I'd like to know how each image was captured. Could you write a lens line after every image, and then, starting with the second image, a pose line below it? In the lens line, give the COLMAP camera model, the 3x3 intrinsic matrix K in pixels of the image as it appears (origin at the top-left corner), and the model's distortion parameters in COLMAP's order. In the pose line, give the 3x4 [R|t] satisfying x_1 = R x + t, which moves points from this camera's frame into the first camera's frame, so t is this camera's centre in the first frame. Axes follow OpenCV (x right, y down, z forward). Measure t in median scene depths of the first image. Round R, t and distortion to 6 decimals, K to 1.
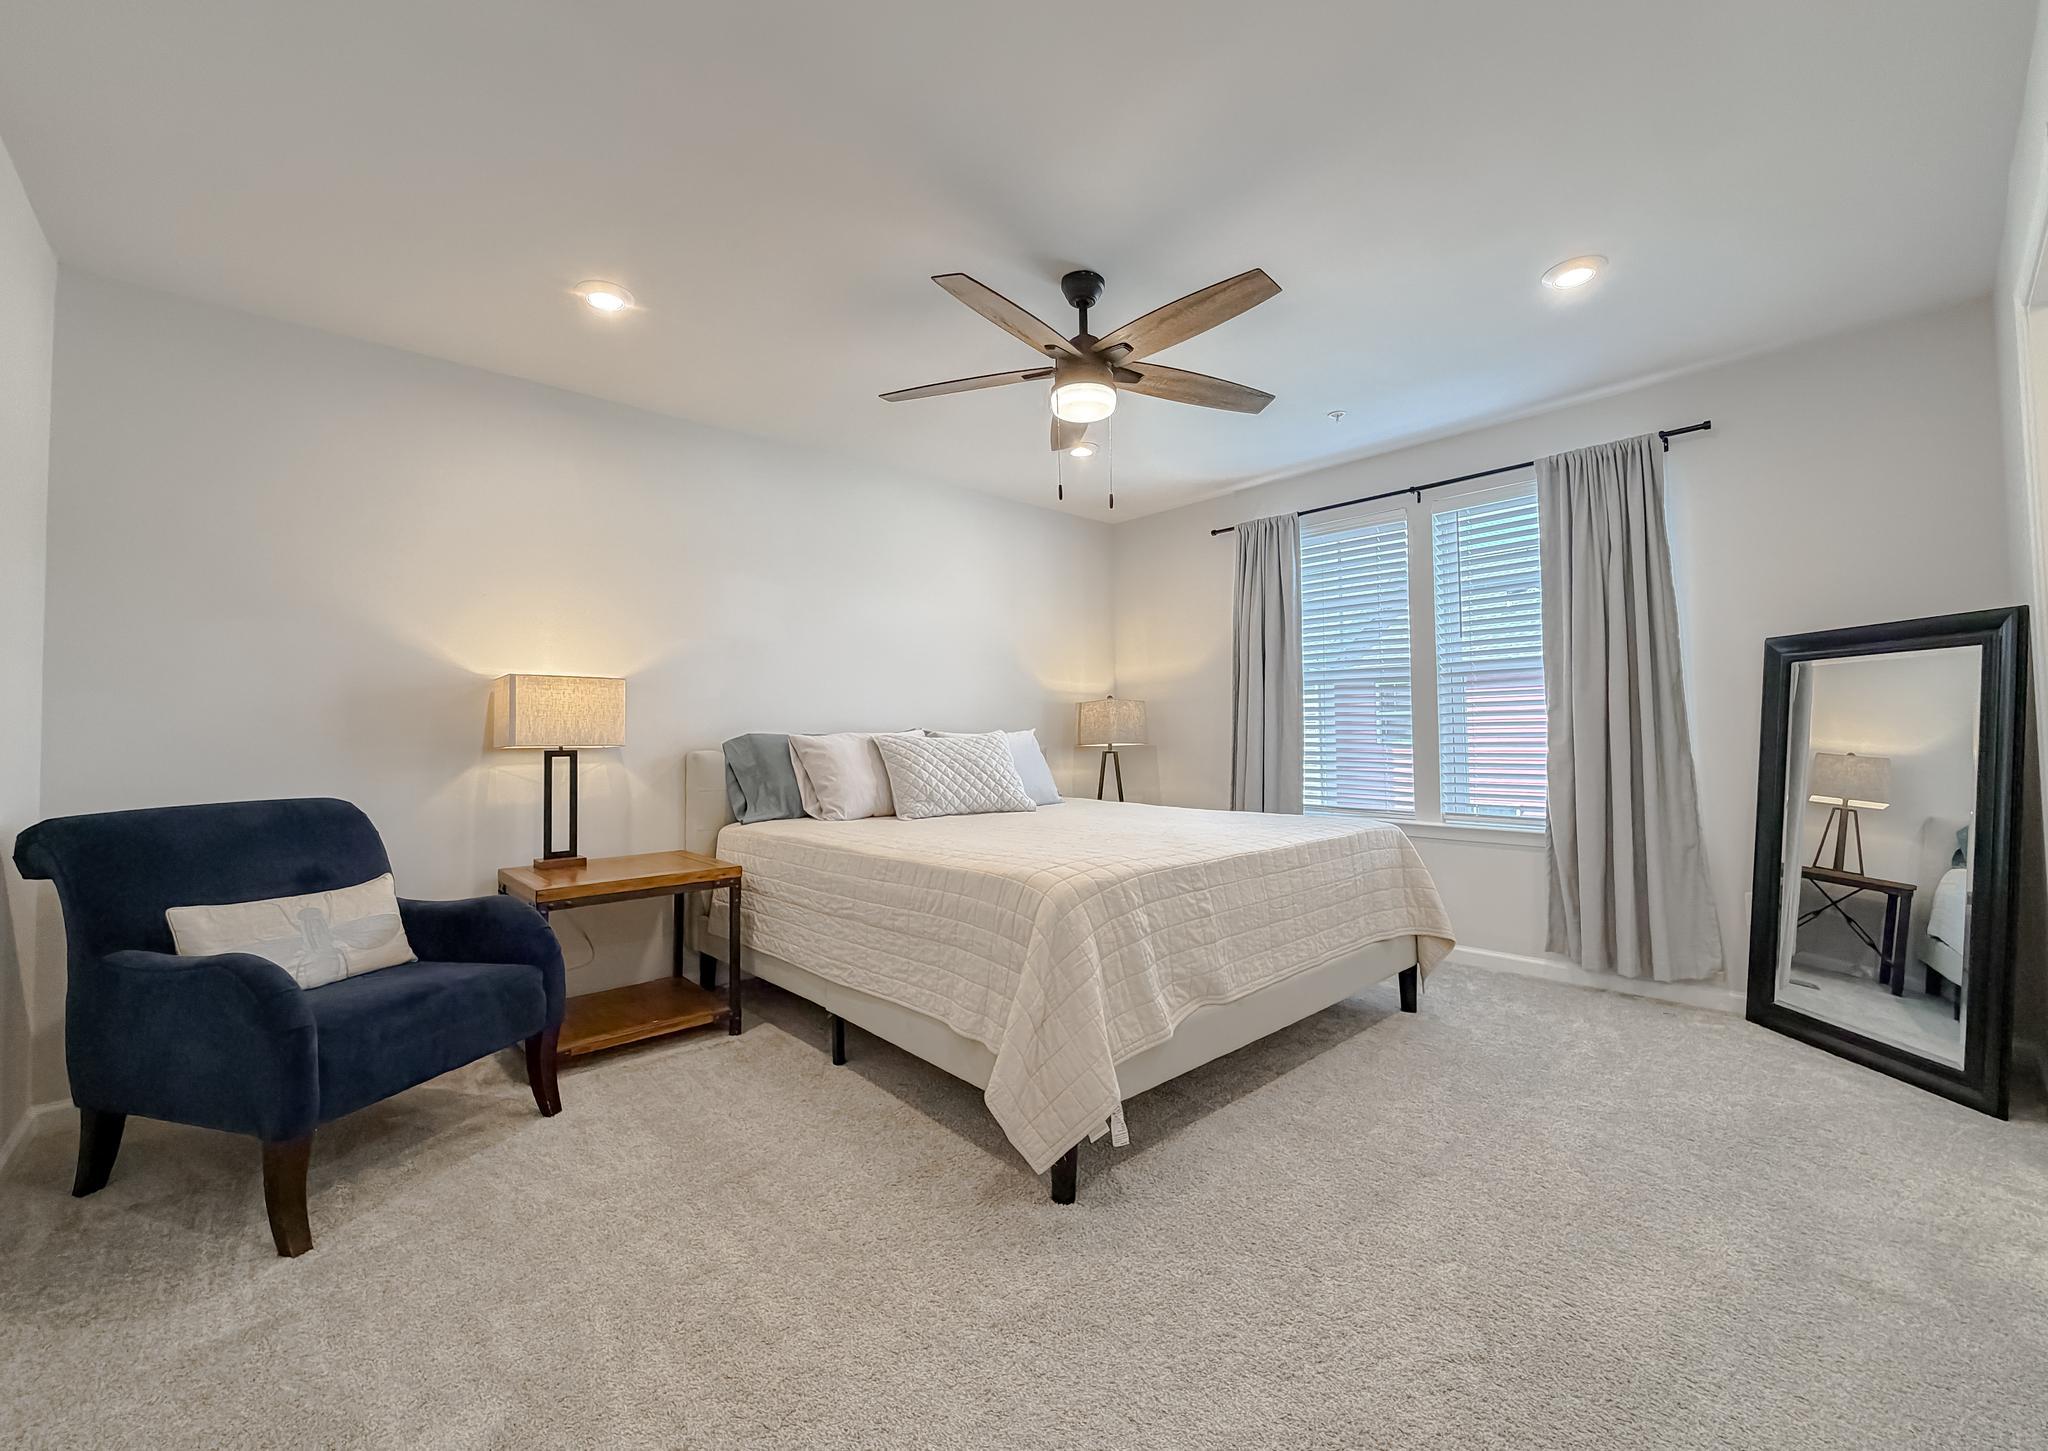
lens RADIAL K [[827.2, 0, 1020.7], [0, 827.2, 710.9], [0, 0, 1]] dist [-0.000229, 0.000081]
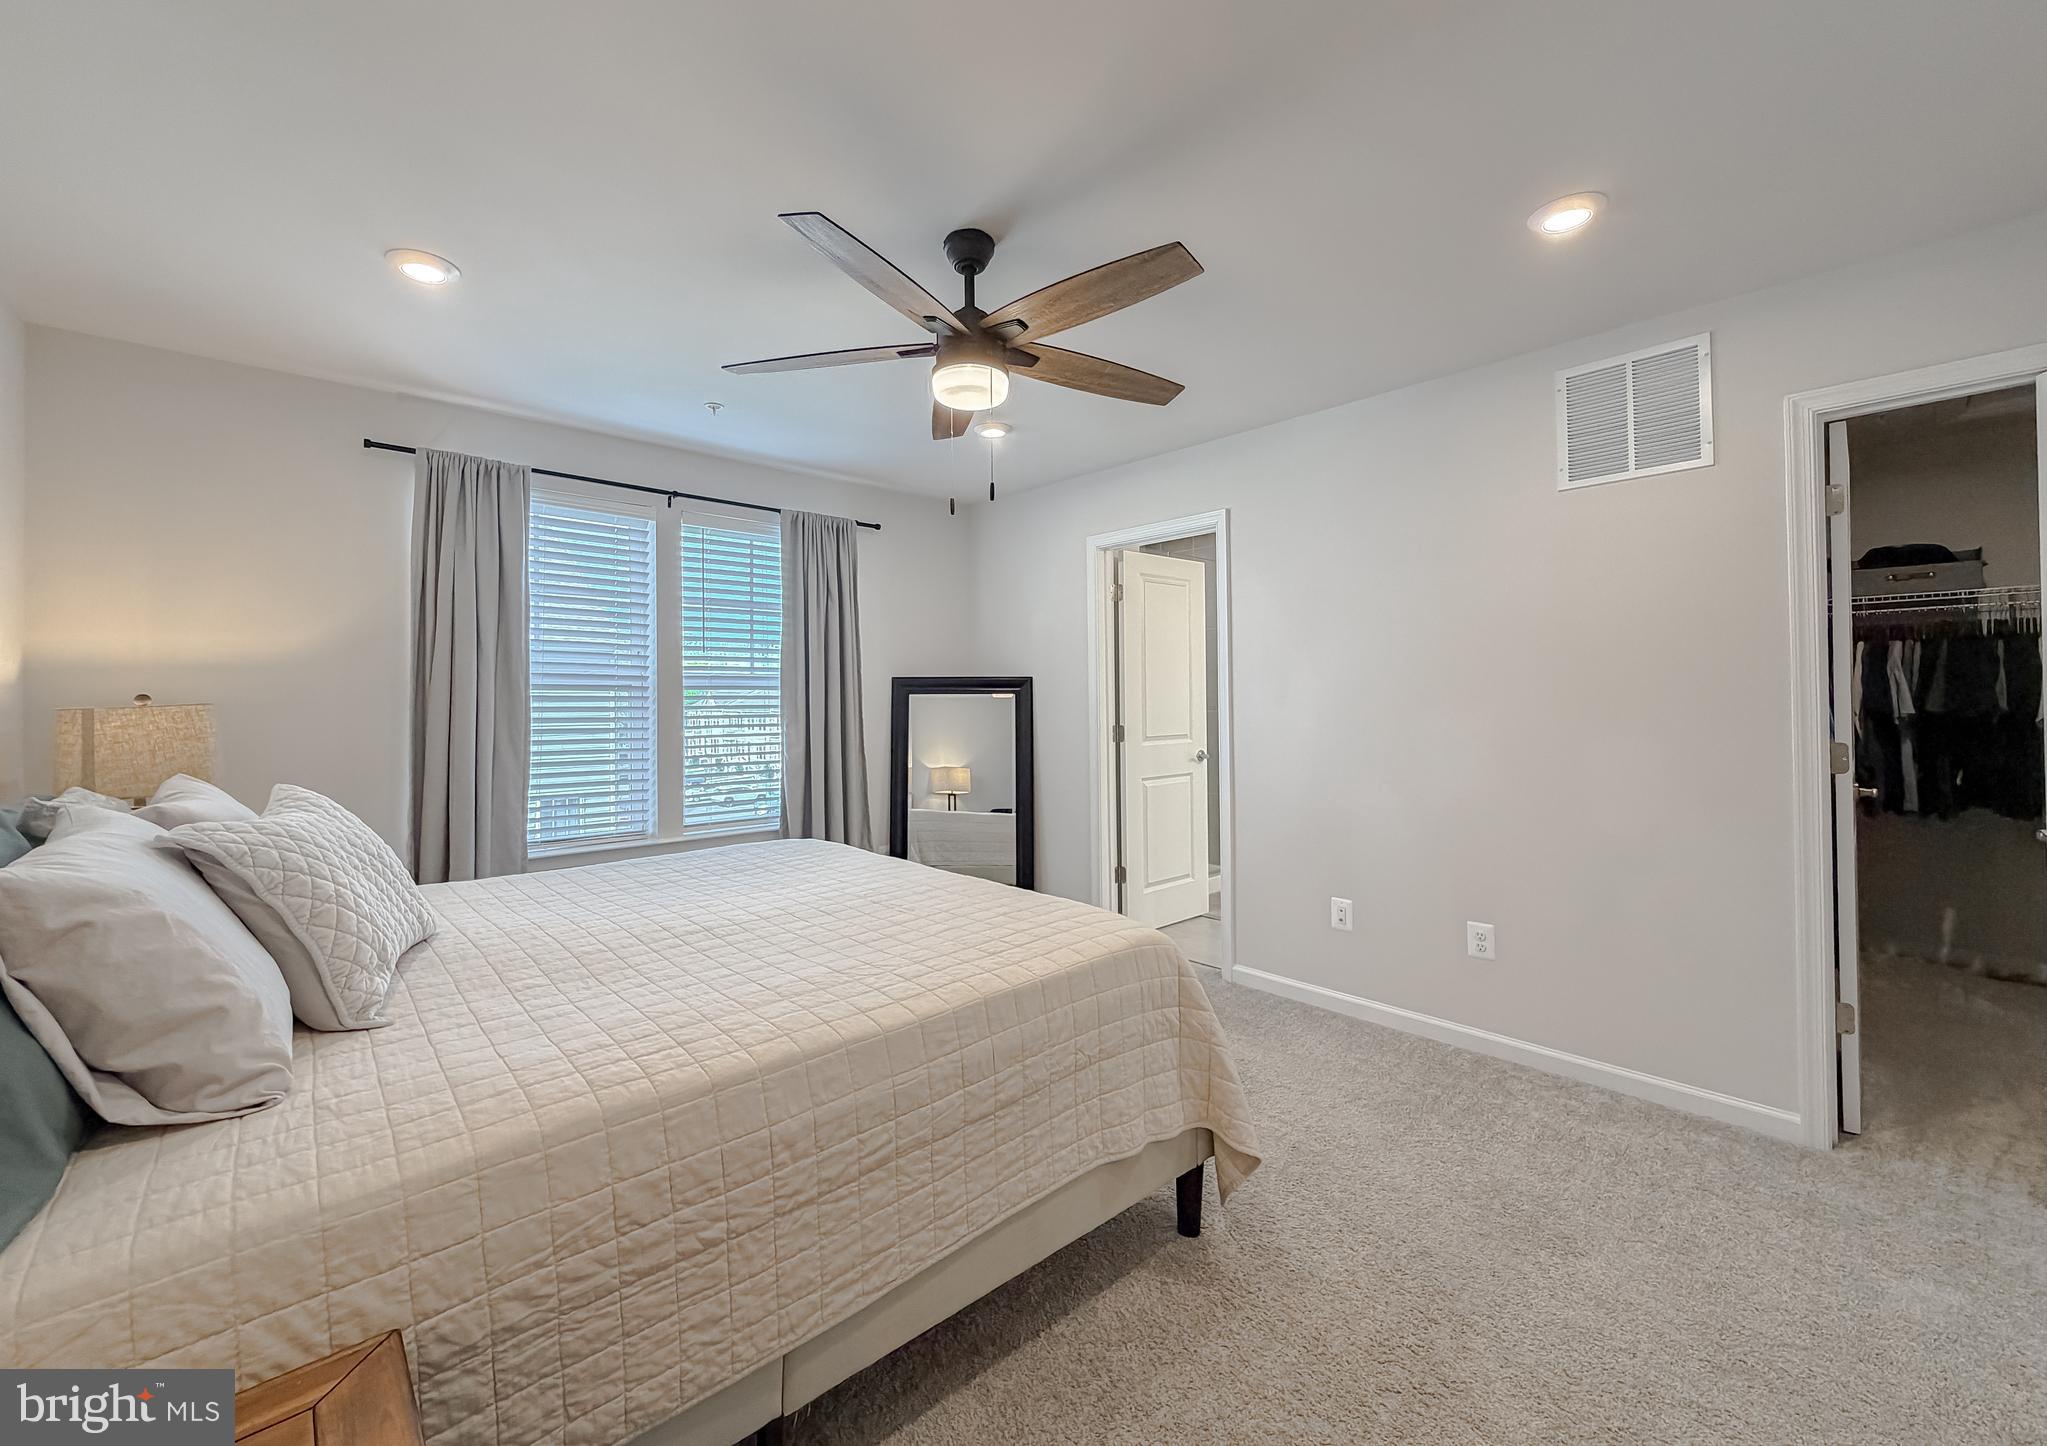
lens RADIAL K [[804.7, 0, 1013.4], [0, 804.7, 692.0], [0, 0, 1]] dist [-0.001780, -0.000085]
pose [[0.016189, 0.017760, 0.999711, -0.723864], [-0.025933, 0.999513, -0.017336, -0.044646], [-0.999533, -0.025645, 0.016642, 0.912415]]
